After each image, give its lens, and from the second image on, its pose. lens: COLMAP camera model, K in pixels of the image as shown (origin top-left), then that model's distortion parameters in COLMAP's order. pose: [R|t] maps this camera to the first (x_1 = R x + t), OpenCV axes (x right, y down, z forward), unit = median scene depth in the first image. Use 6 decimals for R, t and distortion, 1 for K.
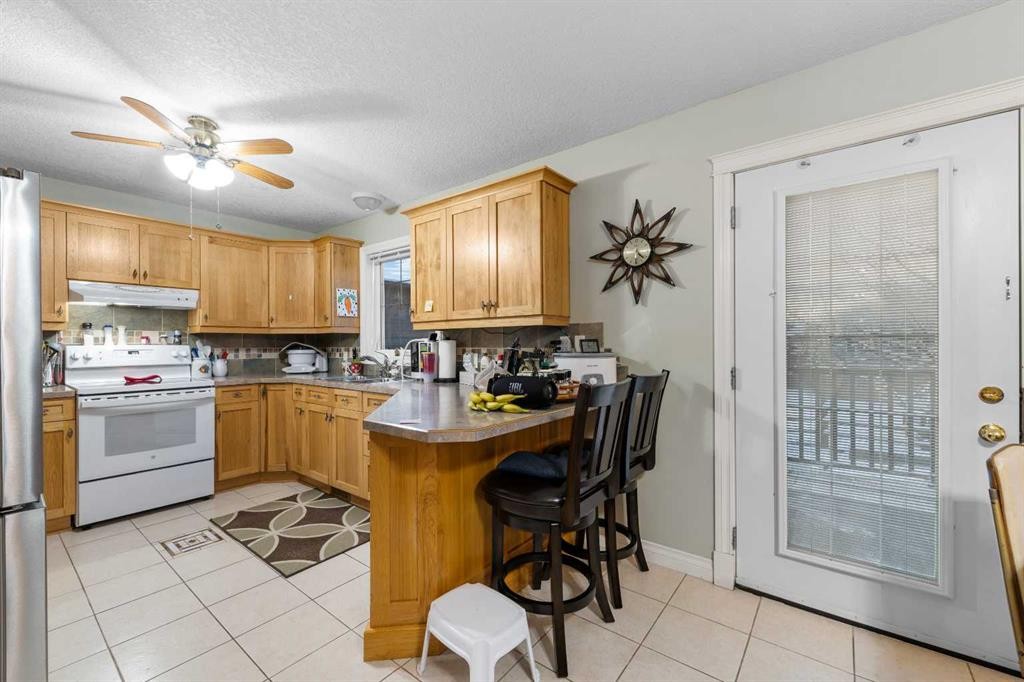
lens RADIAL K [[421.5, 0, 502.7], [0, 421.5, 346.4], [0, 0, 1]] dist [0.004288, -0.000883]
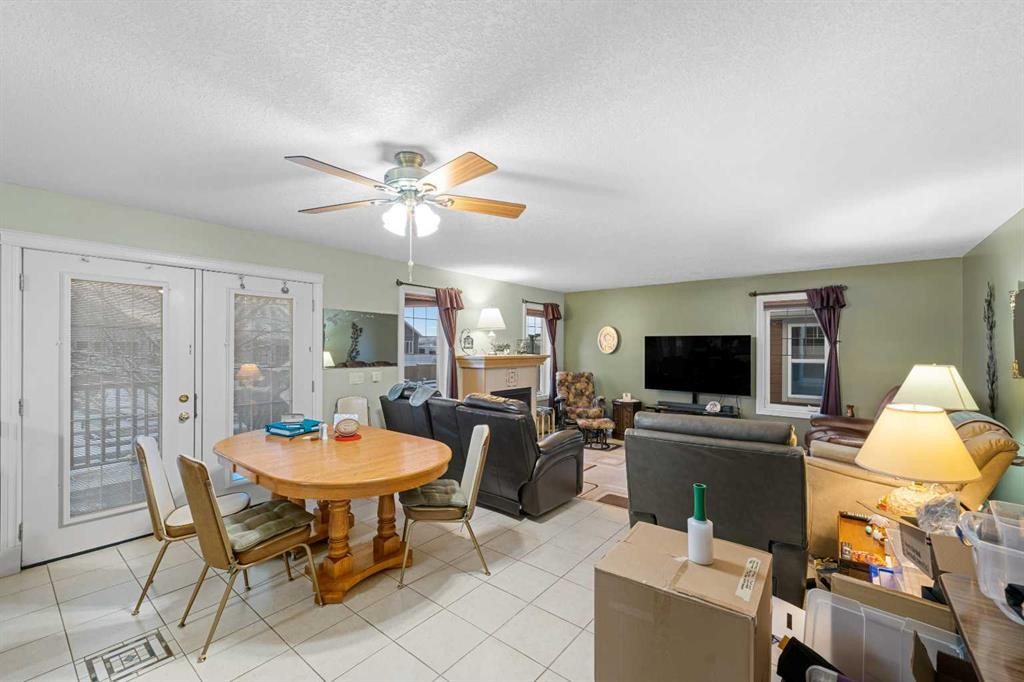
lens RADIAL K [[421.5, 0, 507.2], [0, 421.5, 348.2], [0, 0, 1]] dist [0.004288, -0.000883]
pose [[0.001645, 0.003987, 0.999991, -0.468509], [-0.000862, 0.999992, -0.003985, -0.063827], [-0.999998, -0.000856, 0.001649, -0.304779]]
